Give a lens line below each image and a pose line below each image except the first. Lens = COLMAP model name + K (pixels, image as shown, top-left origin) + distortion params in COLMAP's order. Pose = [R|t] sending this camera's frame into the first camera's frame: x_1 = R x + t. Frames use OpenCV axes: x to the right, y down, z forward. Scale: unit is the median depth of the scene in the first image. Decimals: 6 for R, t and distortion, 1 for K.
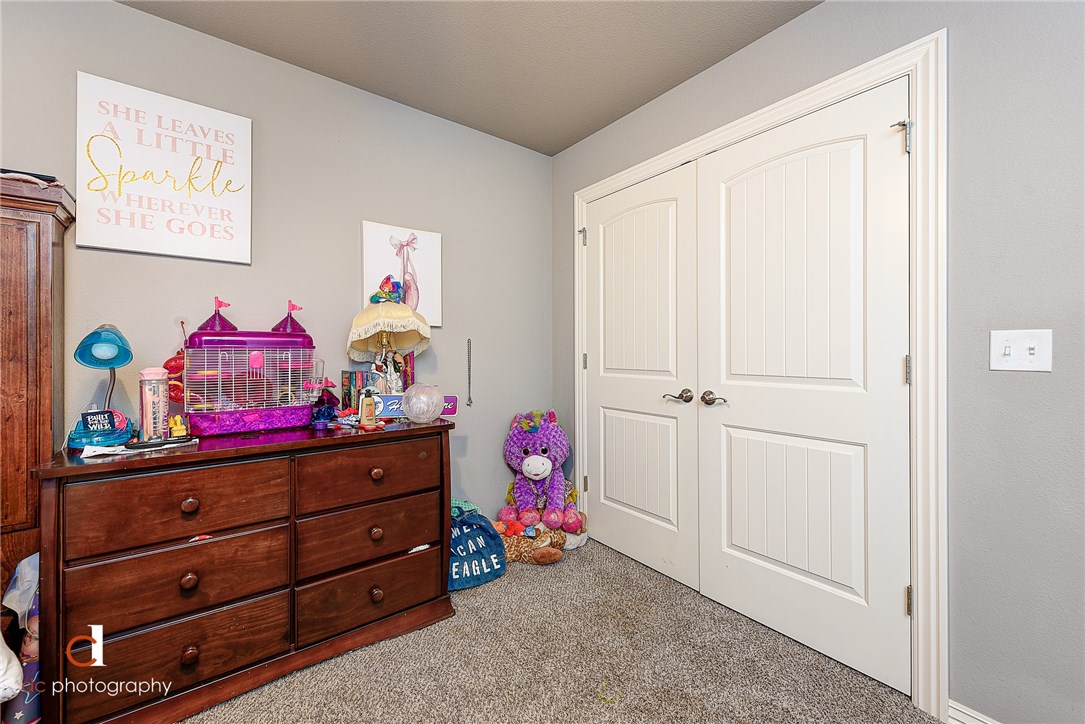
lens RADIAL K [[424.2, 0, 541.7], [0, 424.2, 352.4], [0, 0, 1]] dist [0.010059, -0.000848]
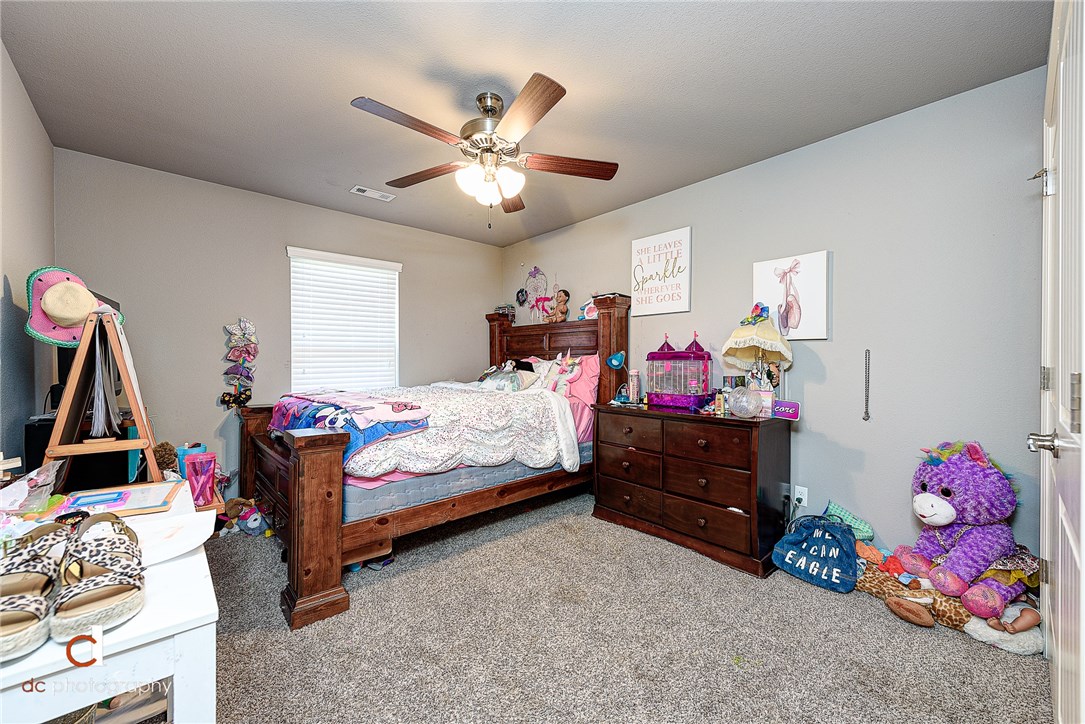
lens RADIAL K [[424.2, 0, 541.5], [0, 424.2, 363.8], [0, 0, 1]] dist [0.010059, -0.000848]
pose [[0.074656, 0.005089, -0.997196, 0.846986], [-0.003419, 0.999982, 0.004848, -0.002062], [0.997203, 0.003048, 0.074672, 0.246894]]
